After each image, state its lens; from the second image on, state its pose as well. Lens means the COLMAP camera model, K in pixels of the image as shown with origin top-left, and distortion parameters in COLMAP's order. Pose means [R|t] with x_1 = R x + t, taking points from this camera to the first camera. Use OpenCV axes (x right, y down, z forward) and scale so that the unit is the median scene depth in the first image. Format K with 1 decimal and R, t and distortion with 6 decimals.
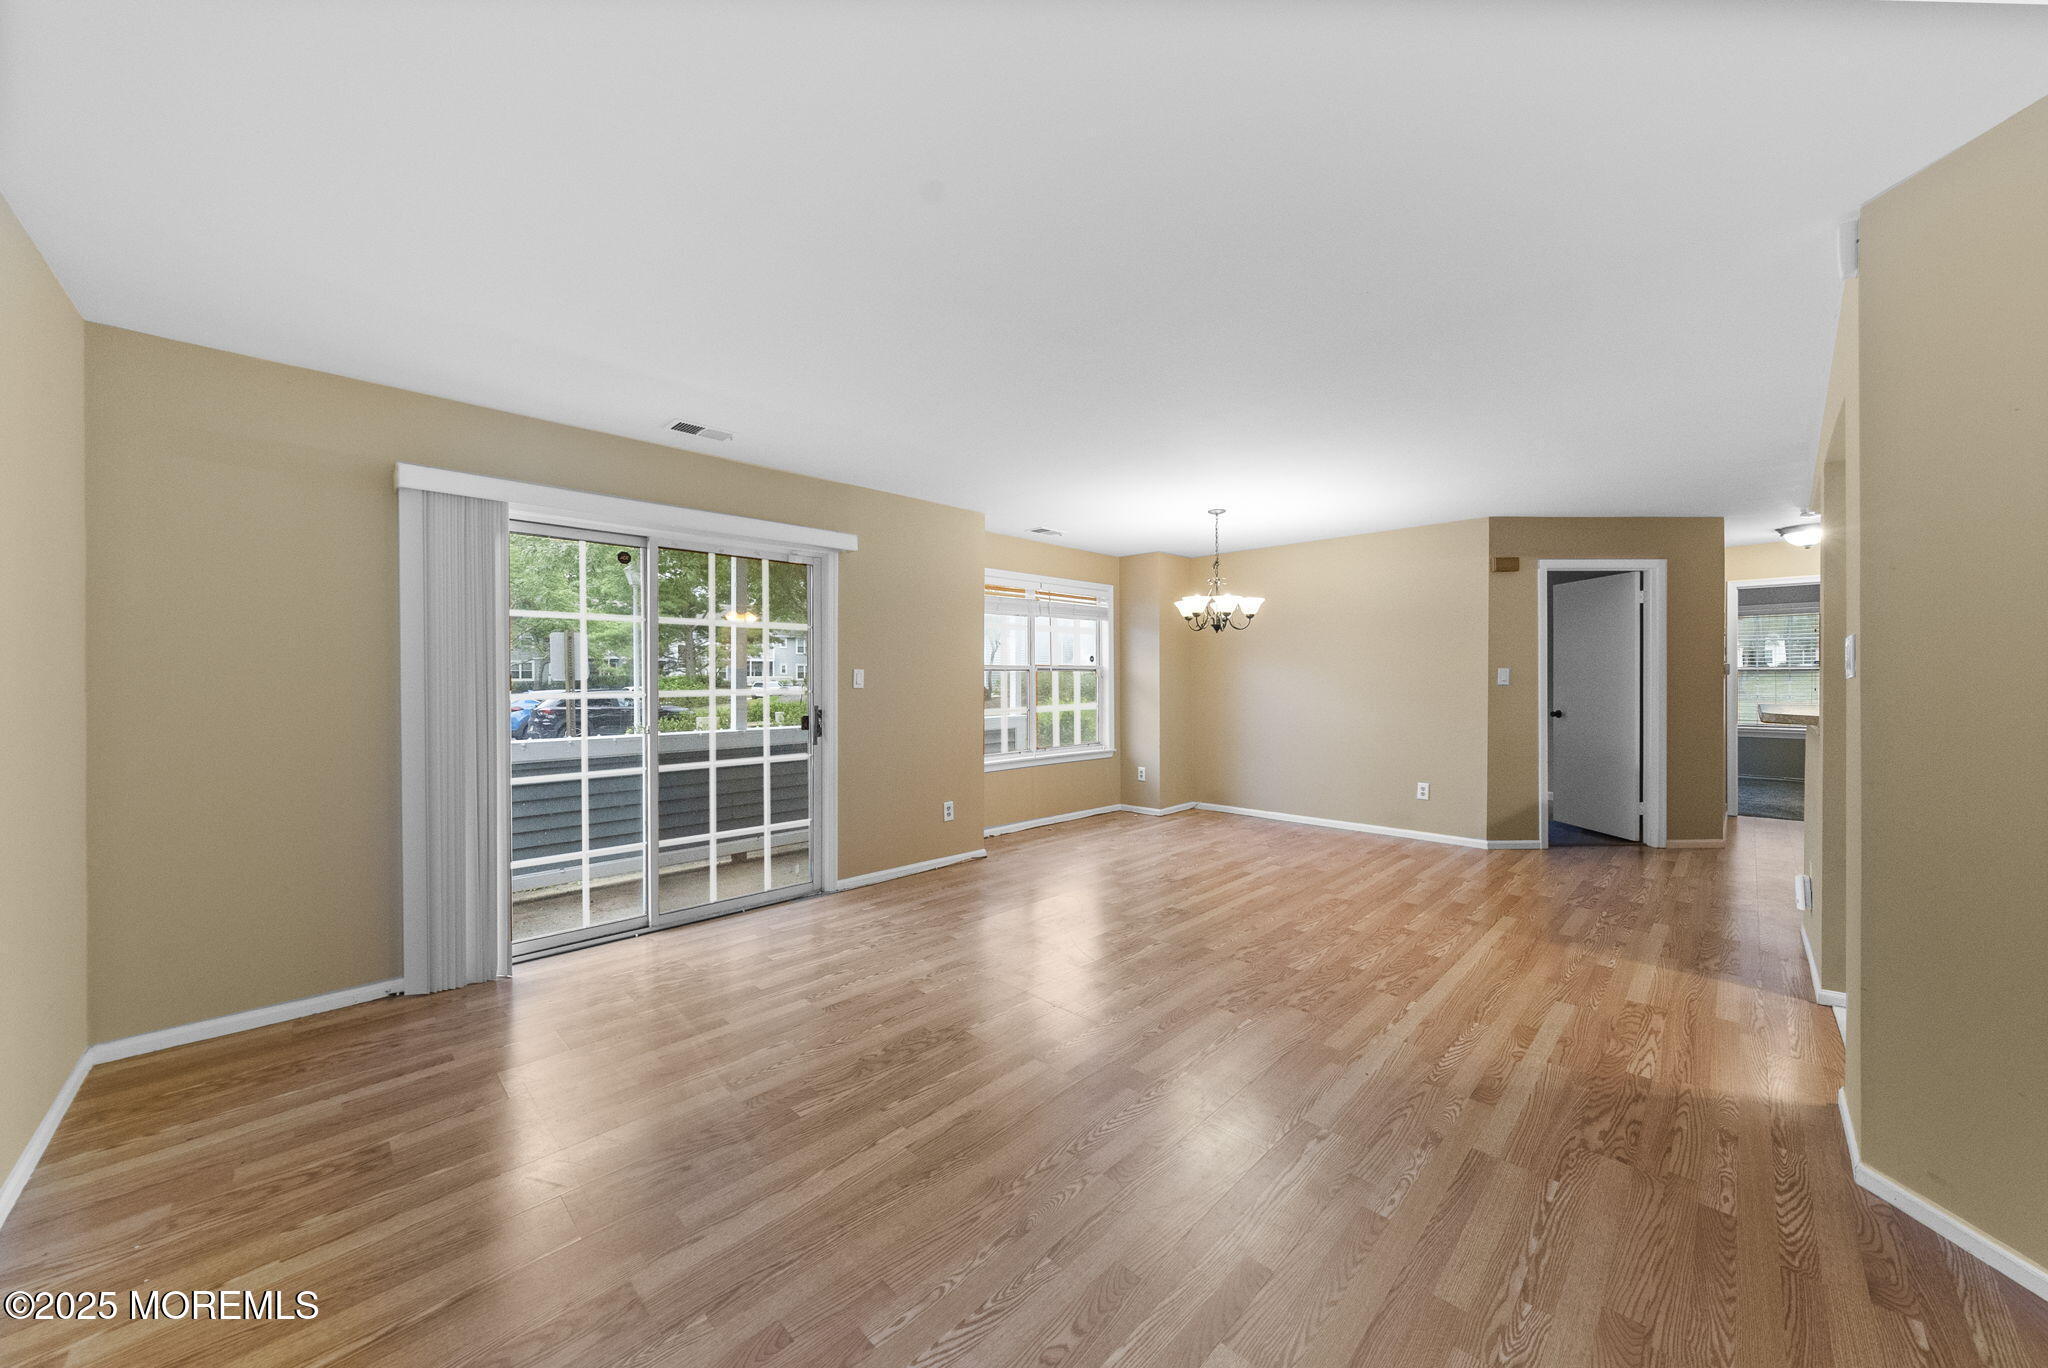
lens RADIAL K [[727.5, 0, 1041.0], [0, 727.5, 671.3], [0, 0, 1]] dist [0.000189, -0.000028]
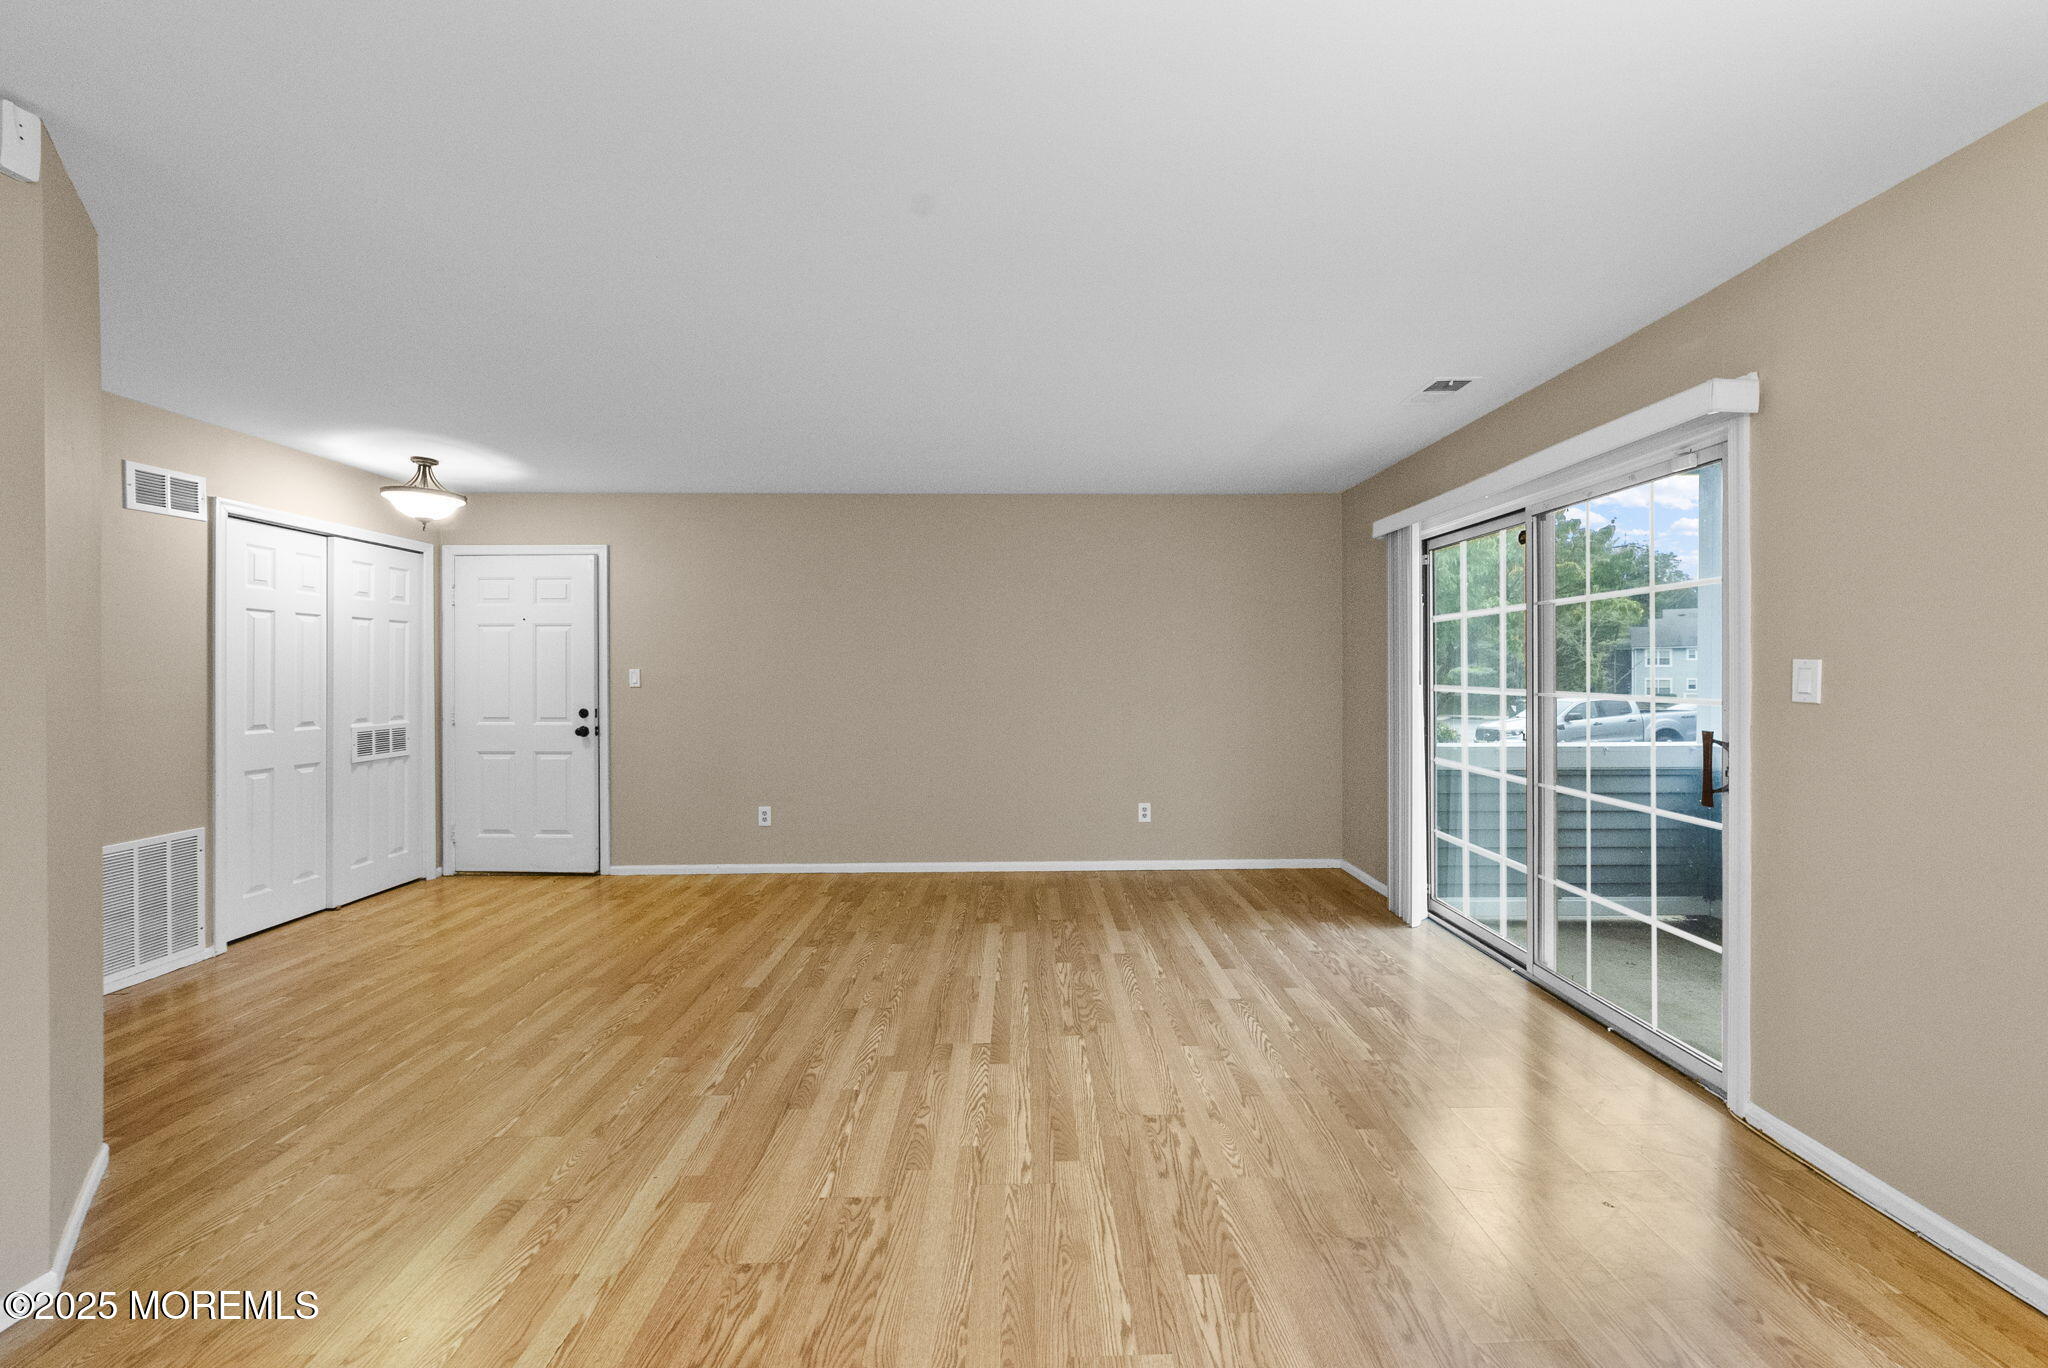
lens RADIAL K [[735.9, 0, 1035.4], [0, 735.9, 671.7], [0, 0, 1]] dist [-0.005167, 0.001051]
pose [[-0.702807, 0.005244, -0.711362, 0.411087], [0.009043, 0.999958, -0.001563, 0.001294], [0.711323, -0.007531, -0.702825, 1.059598]]
